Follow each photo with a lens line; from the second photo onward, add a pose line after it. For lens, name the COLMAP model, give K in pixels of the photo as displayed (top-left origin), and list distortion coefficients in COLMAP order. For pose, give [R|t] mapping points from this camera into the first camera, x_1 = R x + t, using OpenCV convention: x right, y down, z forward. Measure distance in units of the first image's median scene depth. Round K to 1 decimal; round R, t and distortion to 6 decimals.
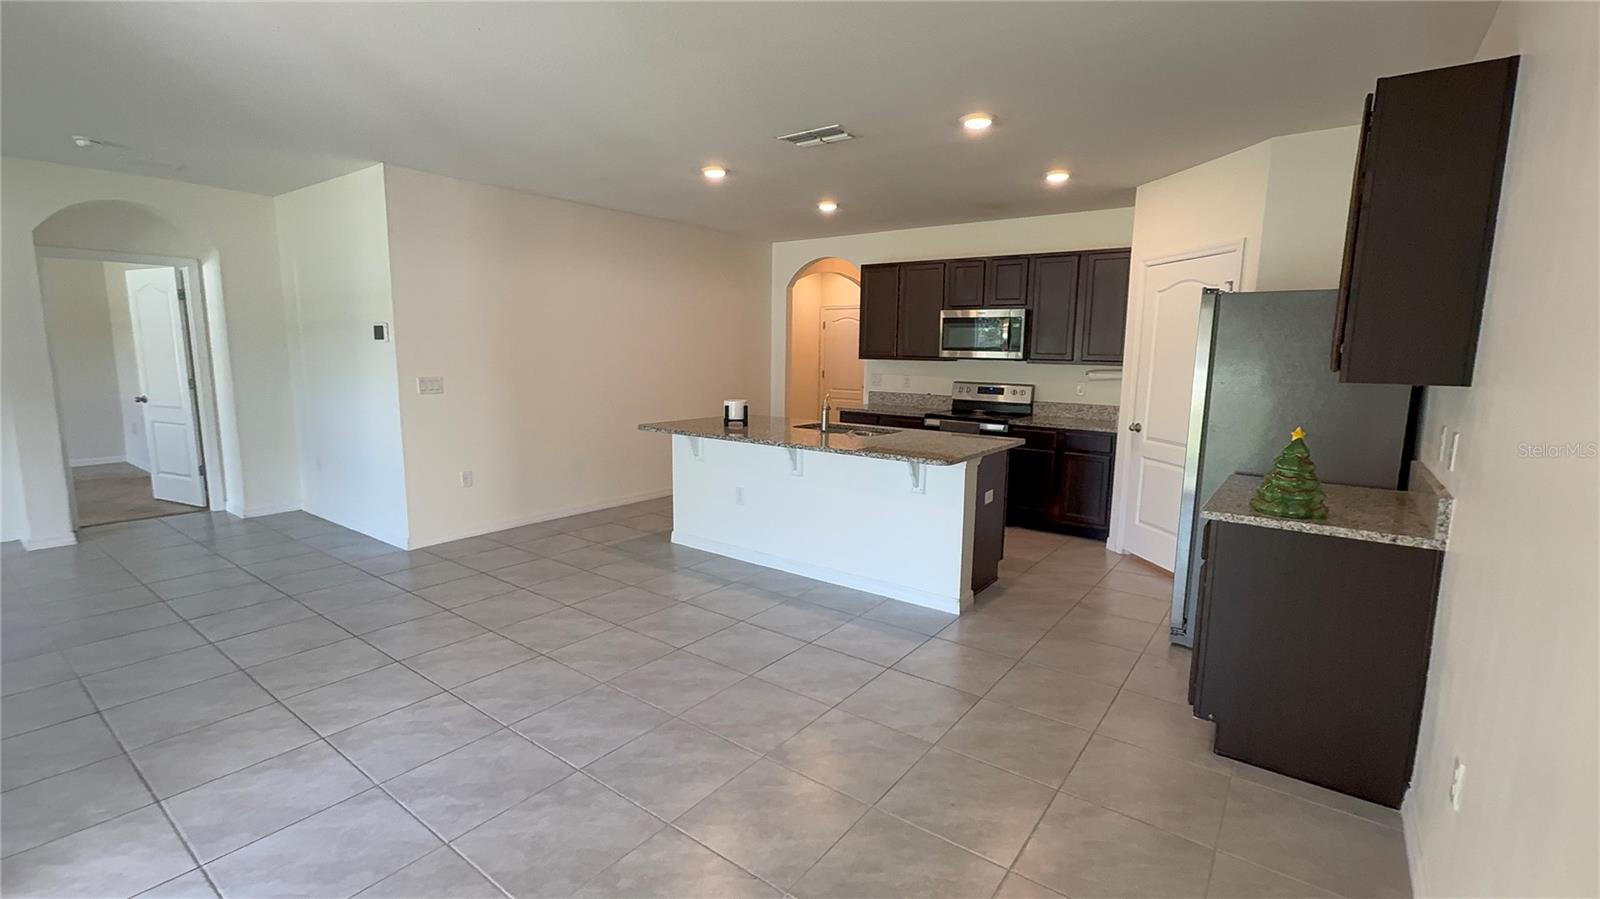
lens RADIAL K [[697.4, 0, 800.0], [0, 697.4, 449.5], [0, 0, 1]] dist [0.001797, 0.000755]
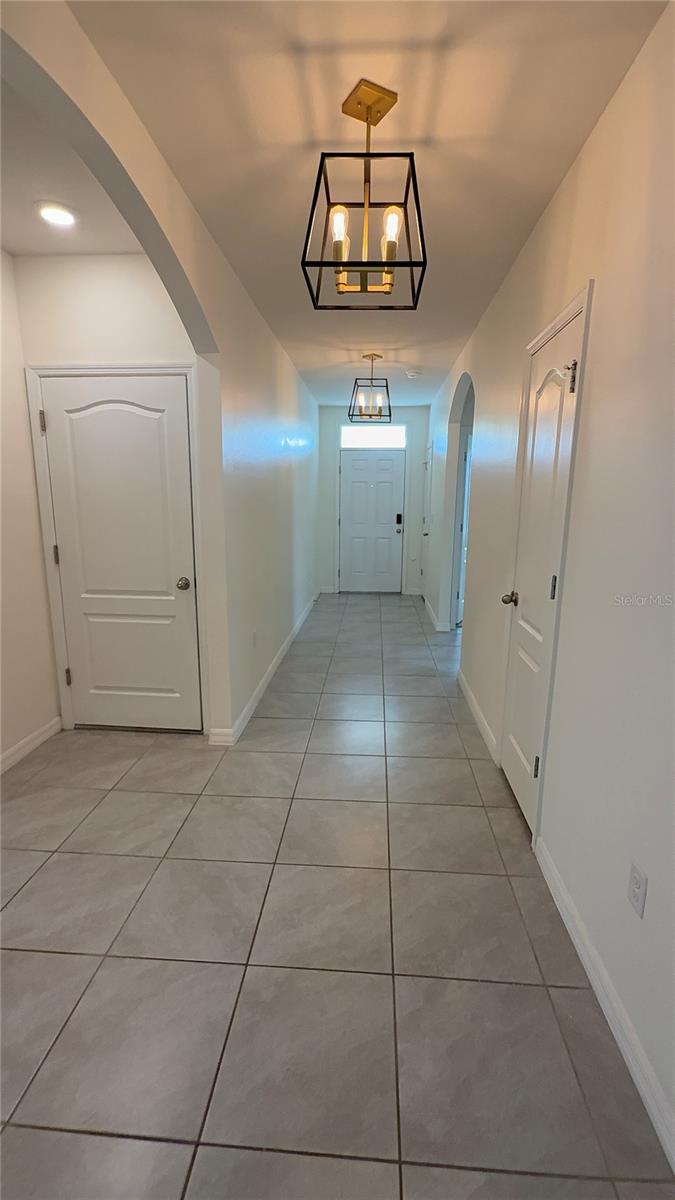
lens RADIAL K [[520.9, 0, 337.5], [0, 520.9, 600.0], [0, 0, 1]] dist [0.001915, 0.000238]
pose [[0.843950, -0.116101, 0.523706, 0.024867], [0.082393, 0.992768, 0.087313, -0.207650], [-0.530056, -0.030538, 0.847413, 1.472290]]
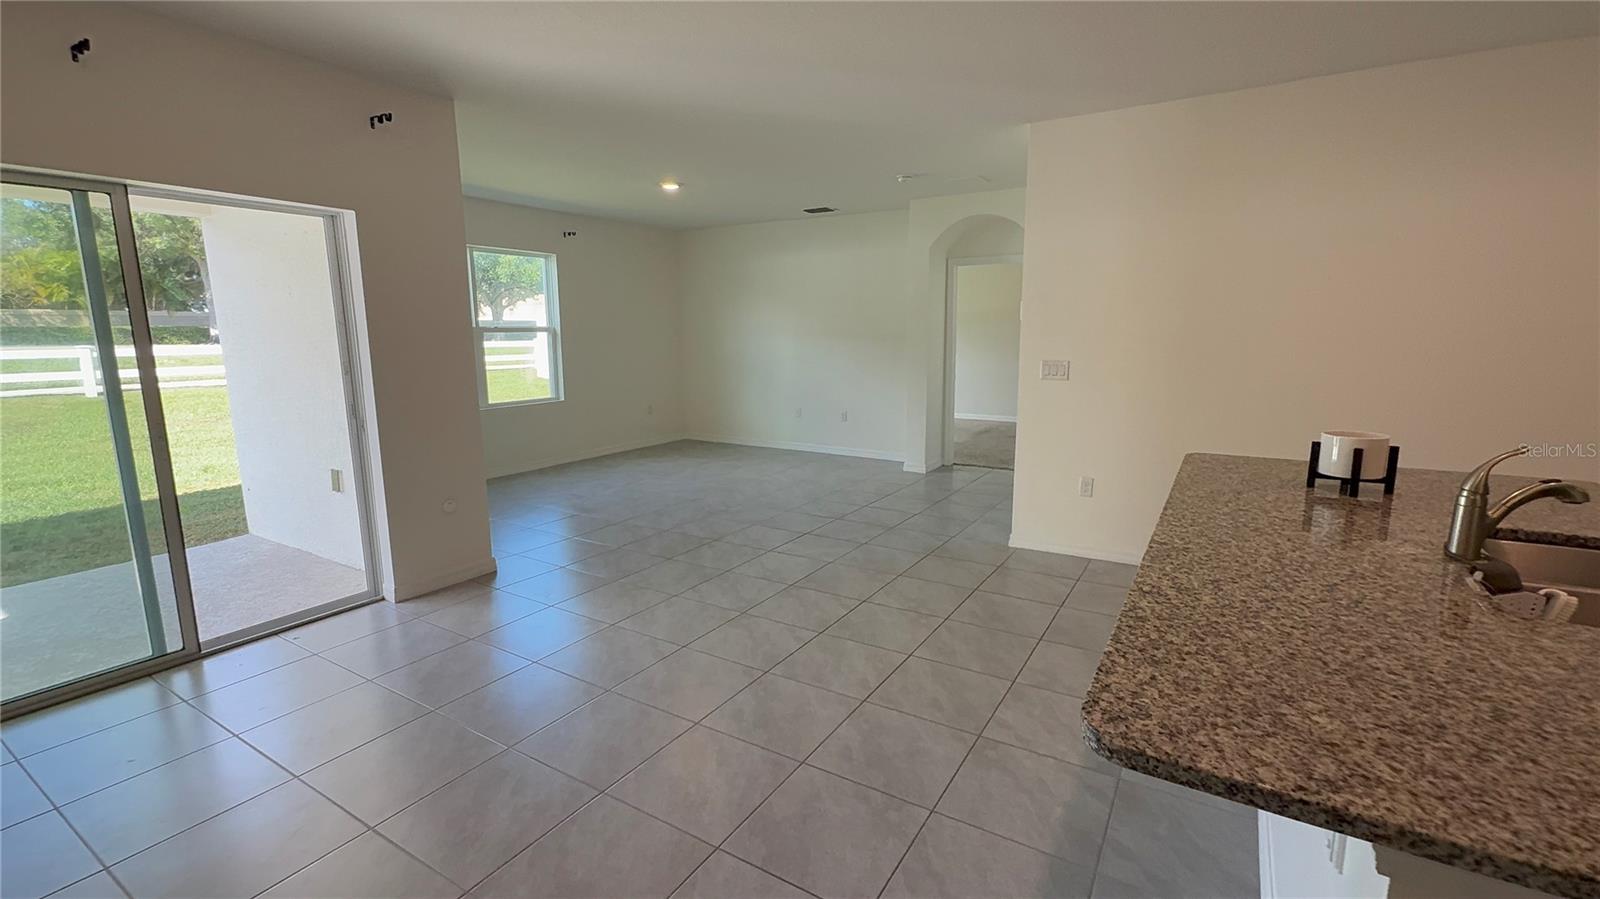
lens RADIAL K [[697.4, 0, 800.0], [0, 697.4, 449.5], [0, 0, 1]] dist [0.001797, 0.000755]
pose [[0.081890, 0.154329, -0.984620, 0.311940], [-0.132336, 0.980874, 0.142735, -0.077327], [0.987816, 0.118612, 0.100747, 0.614787]]
